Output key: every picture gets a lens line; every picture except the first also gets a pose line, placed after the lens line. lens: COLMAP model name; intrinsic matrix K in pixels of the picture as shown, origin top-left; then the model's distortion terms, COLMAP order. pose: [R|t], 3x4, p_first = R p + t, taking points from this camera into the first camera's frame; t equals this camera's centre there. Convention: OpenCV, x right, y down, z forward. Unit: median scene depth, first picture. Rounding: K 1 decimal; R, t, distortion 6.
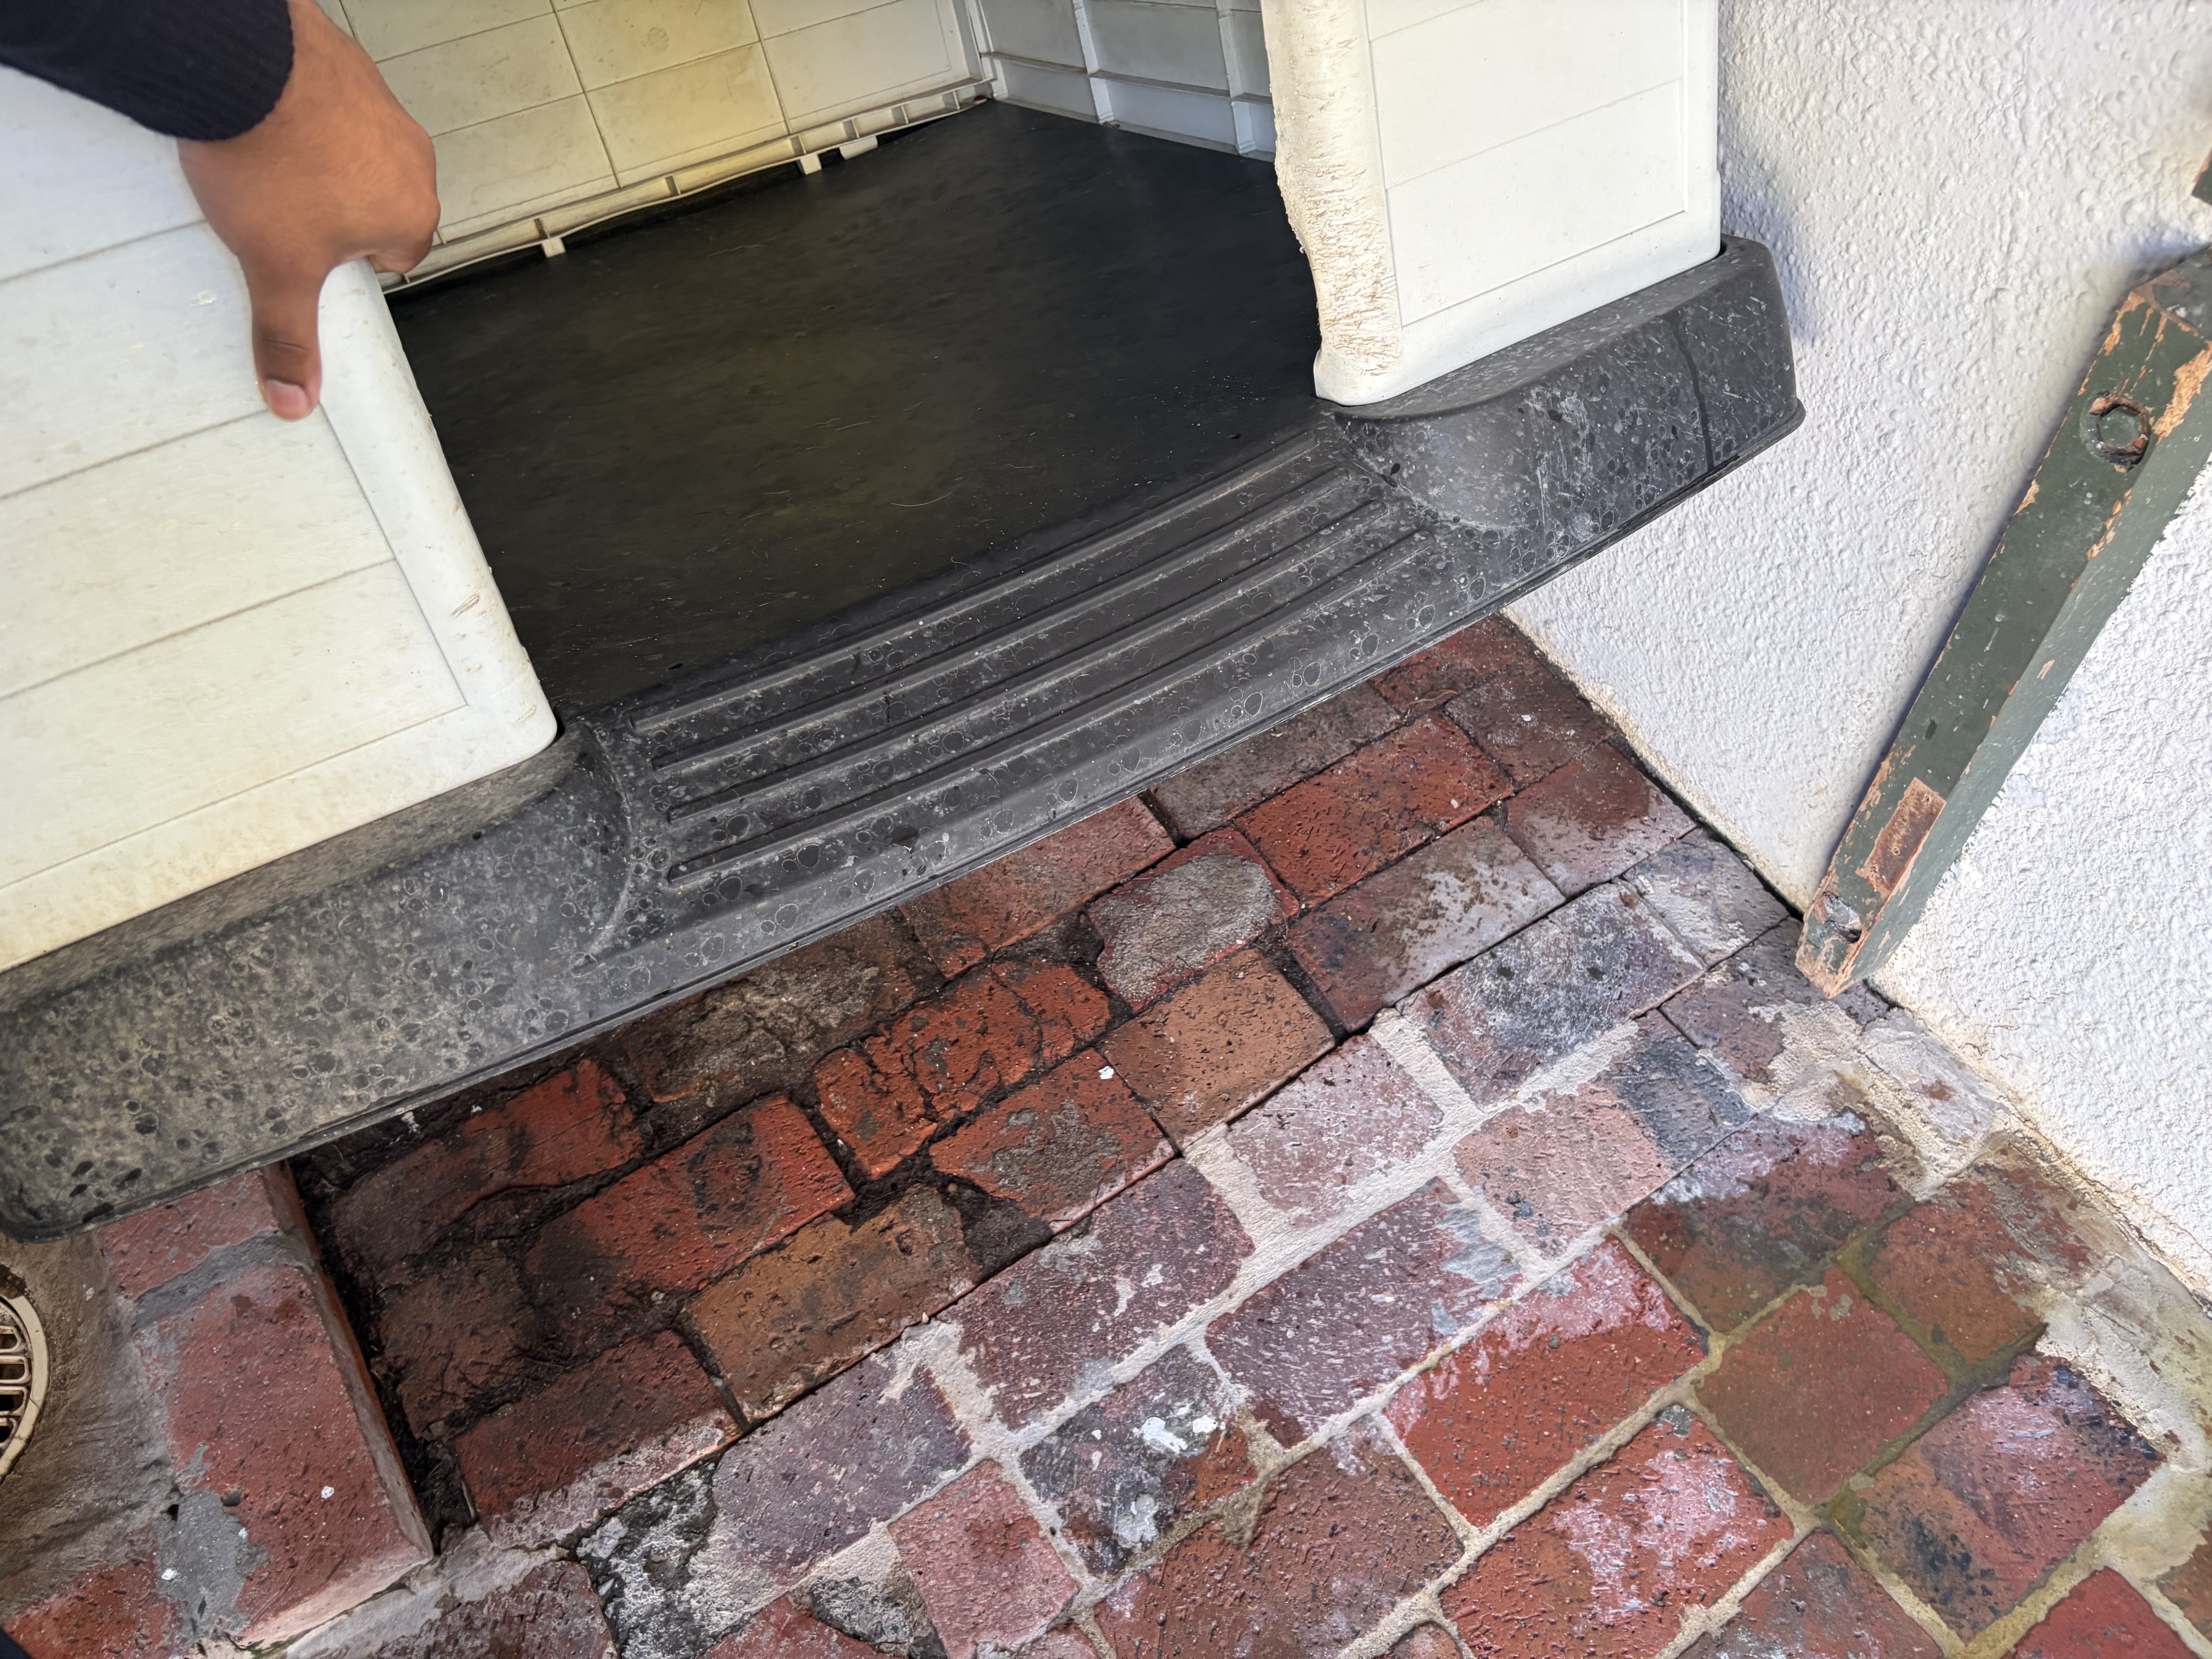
lens RADIAL K [[1662.2, 0, 1106.0], [0, 1662.2, 829.5], [0, 0, 1]] dist [0.001675, 0.000466]
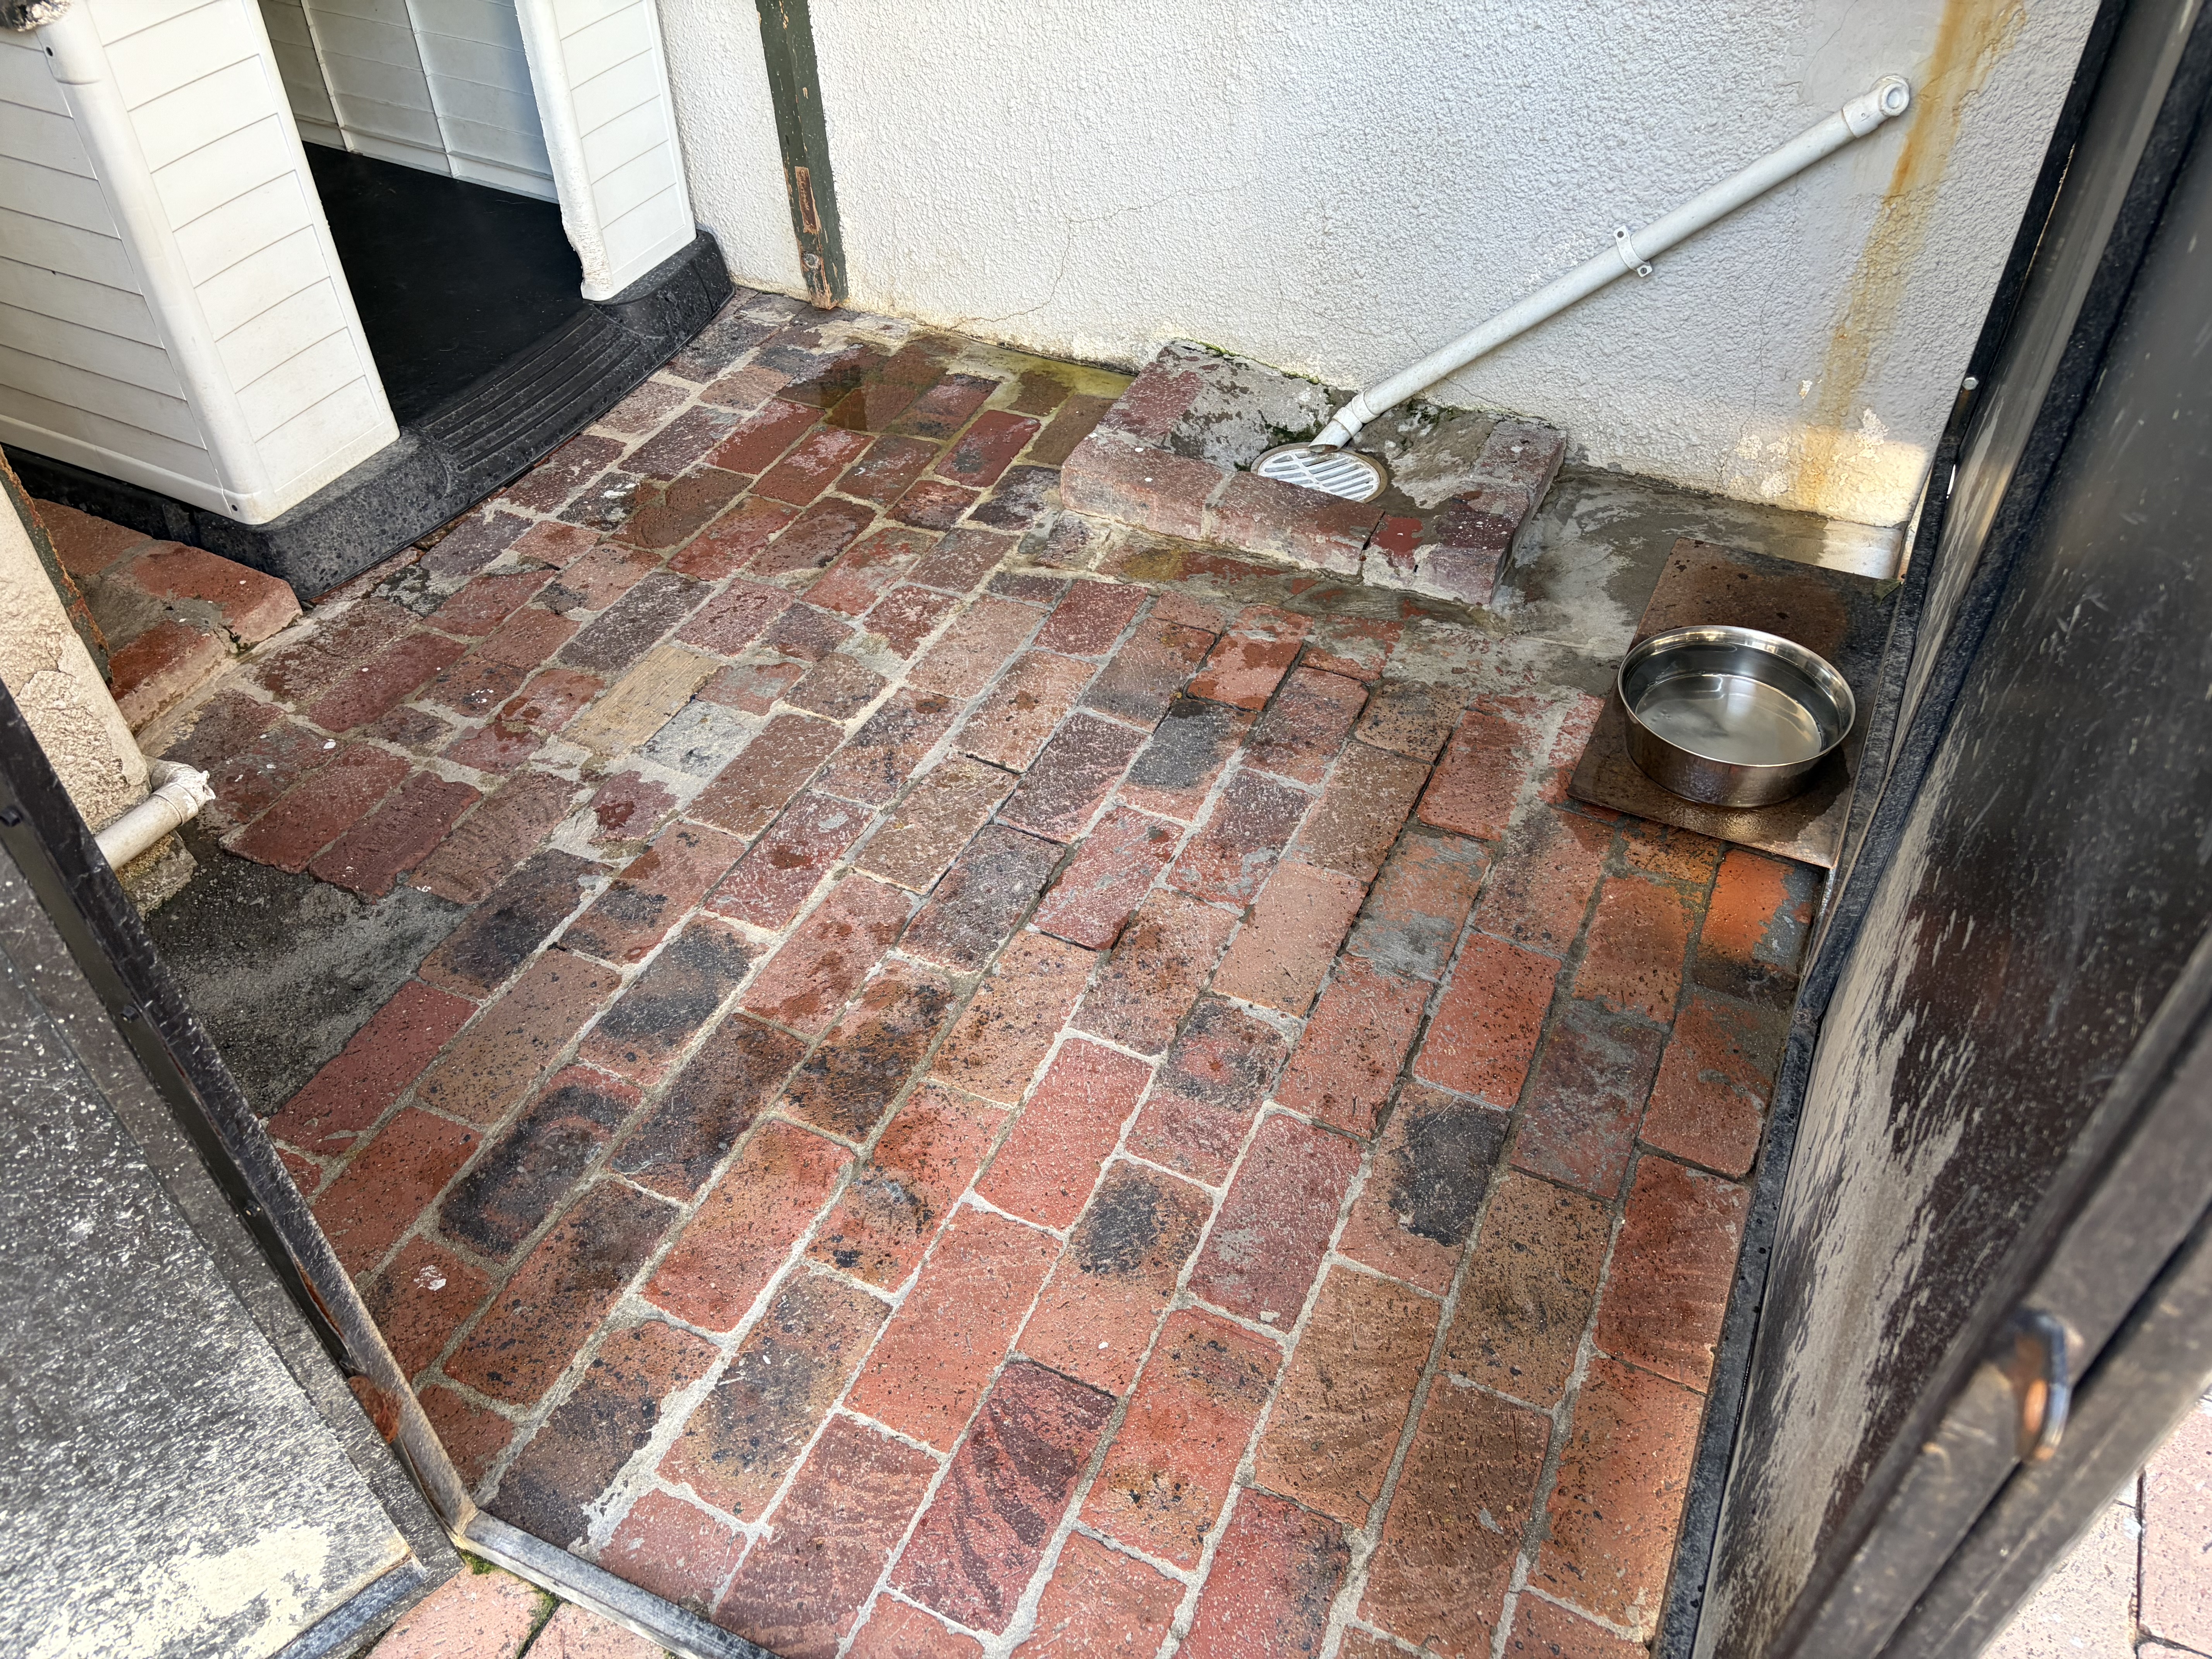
lens RADIAL K [[1662.2, 0, 1106.0], [0, 1662.2, 829.5], [0, 0, 1]] dist [0.001675, 0.000466]
pose [[0.842733, -0.358595, 0.401511, -0.456727], [0.432048, 0.895472, -0.107069, 1.258832], [-0.321148, 0.263702, 0.909574, -1.103762]]
